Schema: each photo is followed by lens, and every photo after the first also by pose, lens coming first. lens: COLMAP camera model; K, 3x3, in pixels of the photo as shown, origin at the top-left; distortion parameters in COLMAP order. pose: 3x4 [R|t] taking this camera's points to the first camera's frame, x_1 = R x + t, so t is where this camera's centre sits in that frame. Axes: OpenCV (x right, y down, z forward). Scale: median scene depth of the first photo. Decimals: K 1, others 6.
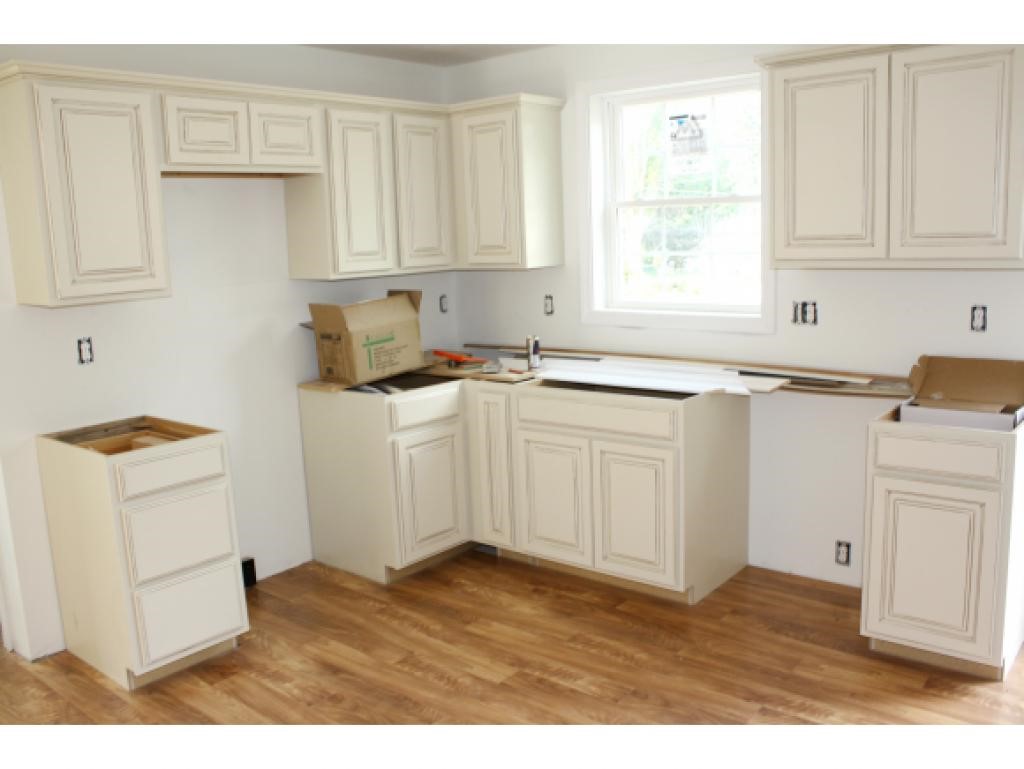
lens RADIAL K [[870.0, 0, 512.0], [0, 870.0, 384.5], [0, 0, 1]] dist [-0.167888, 0.175156]
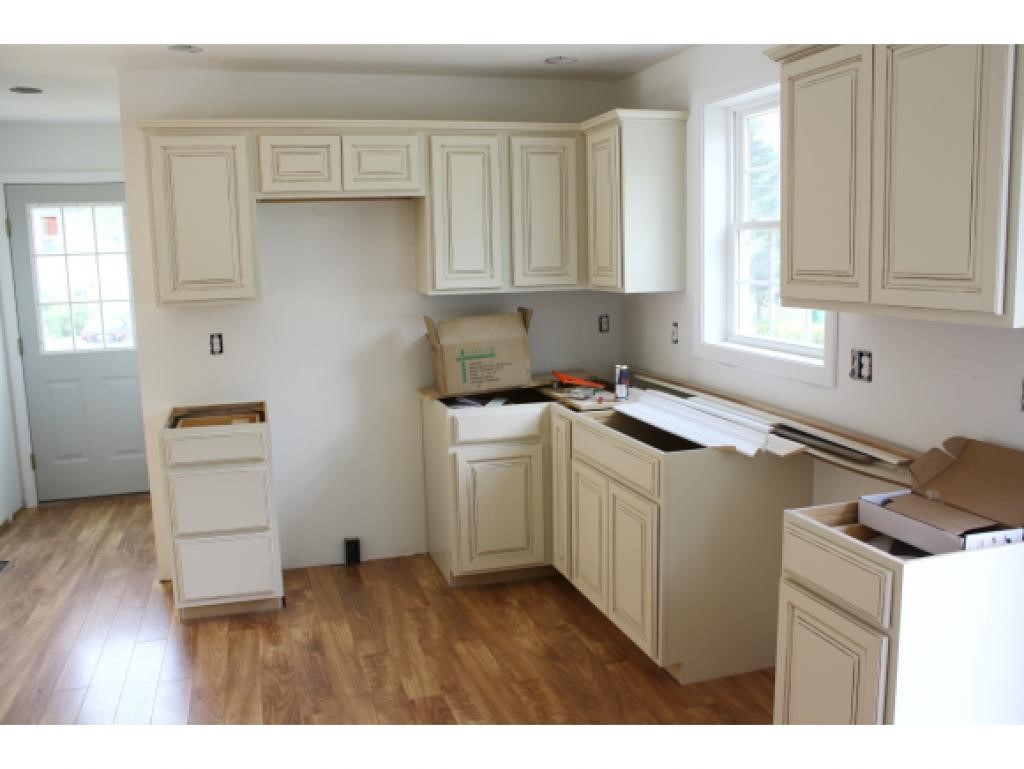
lens RADIAL K [[870.0, 0, 512.0], [0, 870.0, 384.5], [0, 0, 1]] dist [-0.167888, 0.175156]
pose [[0.842803, 0.100619, -0.528733, 0.471824], [-0.102784, 0.994379, 0.025394, -0.051067], [0.528316, 0.032944, 0.848408, 0.150290]]
